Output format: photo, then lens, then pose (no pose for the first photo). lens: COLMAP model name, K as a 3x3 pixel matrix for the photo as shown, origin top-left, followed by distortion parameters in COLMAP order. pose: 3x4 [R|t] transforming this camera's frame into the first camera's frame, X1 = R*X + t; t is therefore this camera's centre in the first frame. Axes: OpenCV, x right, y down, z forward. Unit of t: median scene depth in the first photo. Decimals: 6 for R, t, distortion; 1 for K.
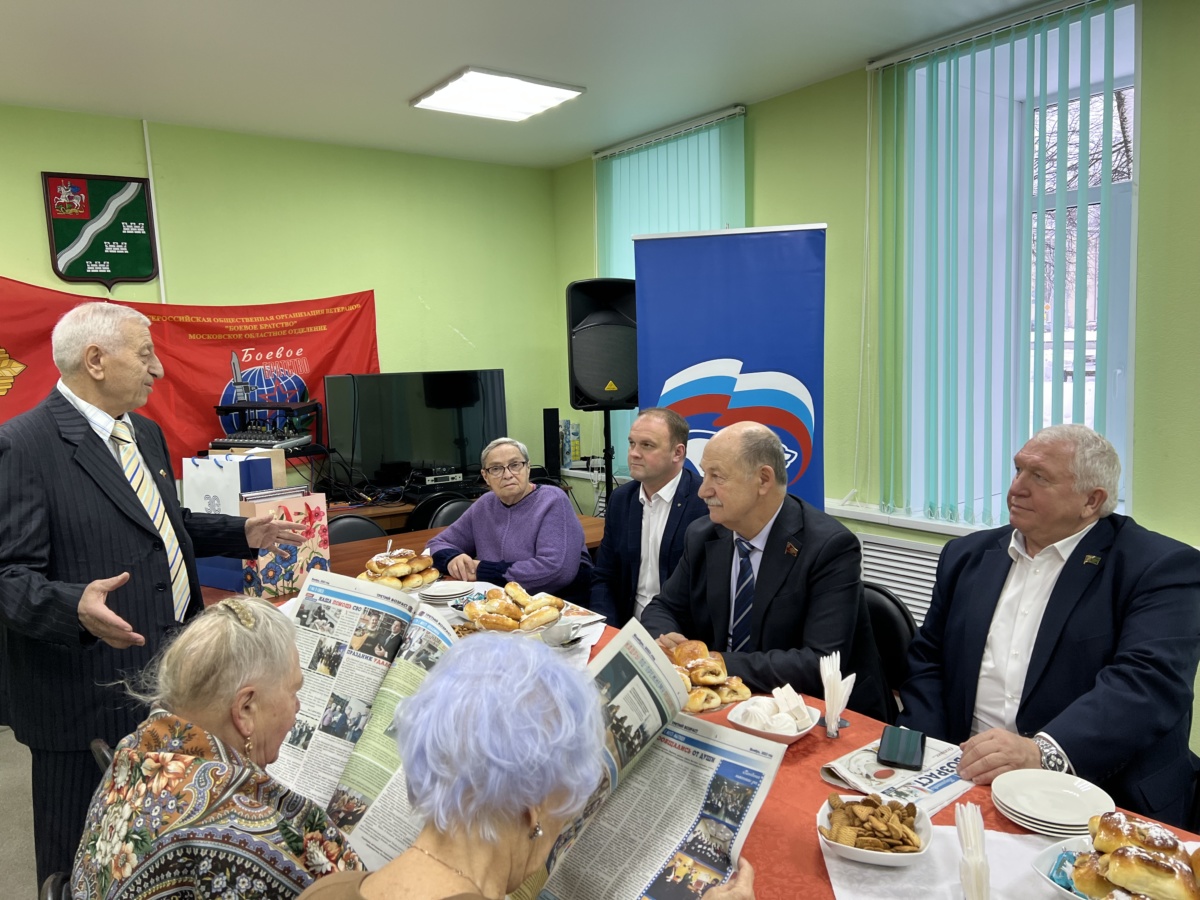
lens RADIAL K [[897.2, 0, 606.8], [0, 897.2, 448.2], [0, 0, 1]] dist [0.034927, -0.044298]
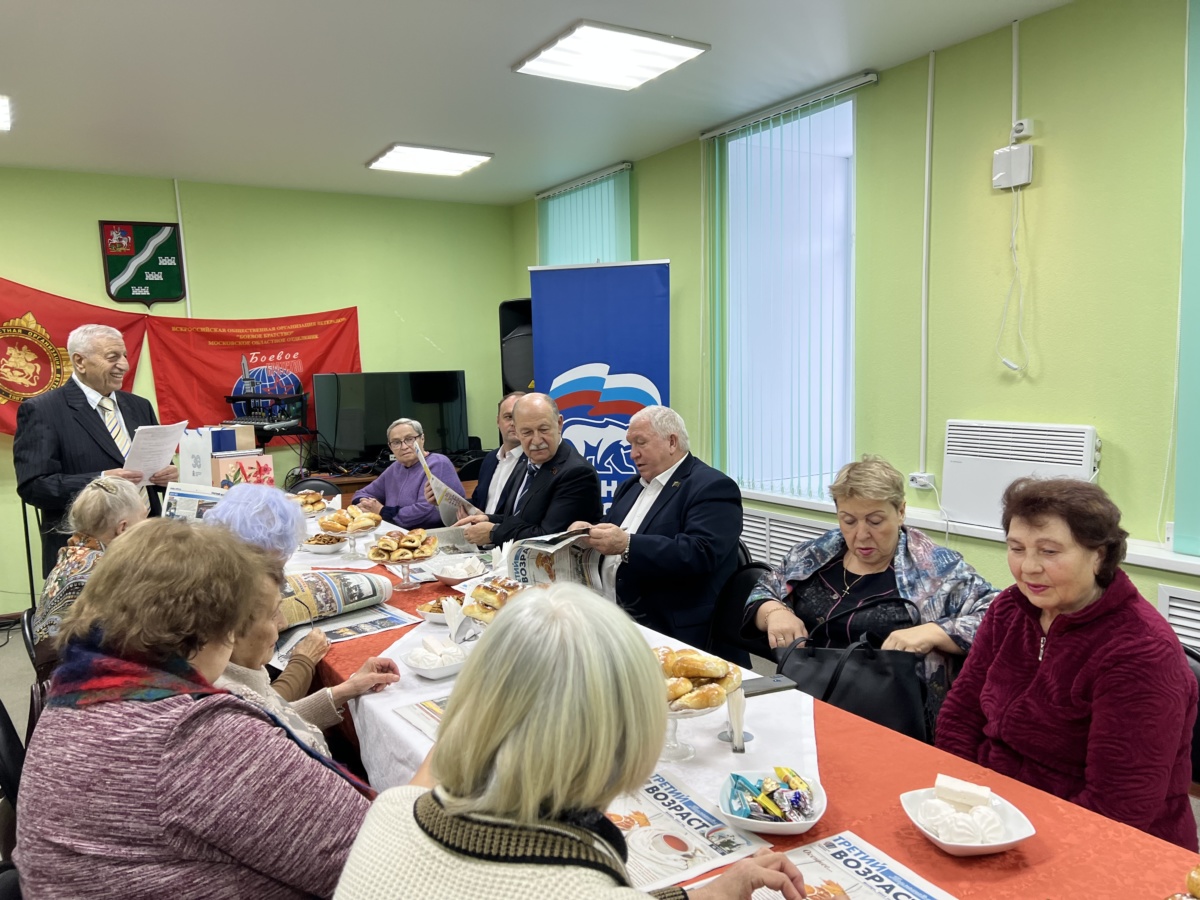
lens RADIAL K [[897.2, 0, 613.3], [0, 897.2, 461.4], [0, 0, 1]] dist [0.034927, -0.044298]
pose [[0.995810, 0.017308, -0.089797, 0.258421], [-0.016595, 0.999825, 0.008684, 0.028614], [0.089931, -0.007157, 0.995922, -0.269236]]
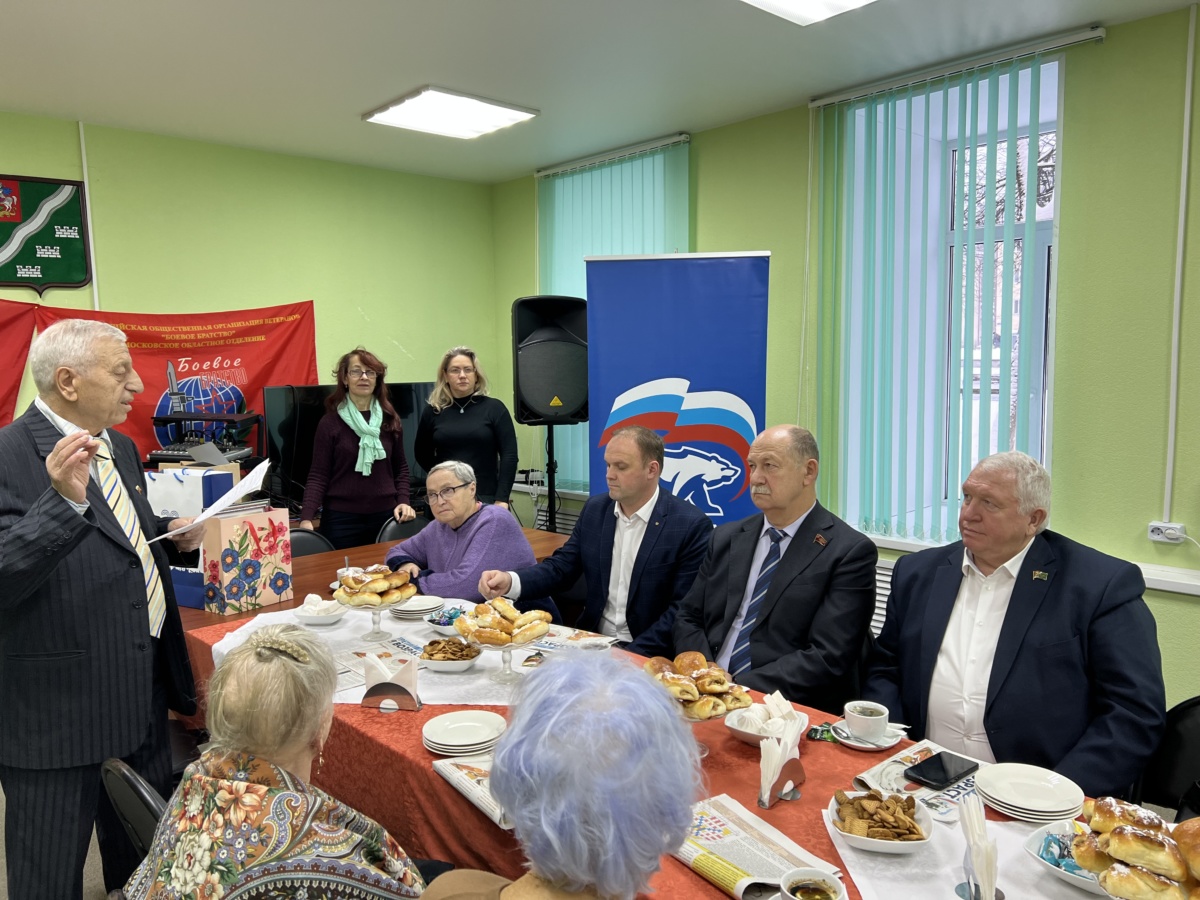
lens RADIAL K [[897.2, 0, 602.6], [0, 897.2, 453.7], [0, 0, 1]] dist [0.034927, -0.044298]
pose [[0.994778, 0.008110, 0.101741, -0.050599], [-0.007676, 0.999960, -0.004665, -0.006336], [-0.101775, 0.003860, 0.994800, -0.021207]]
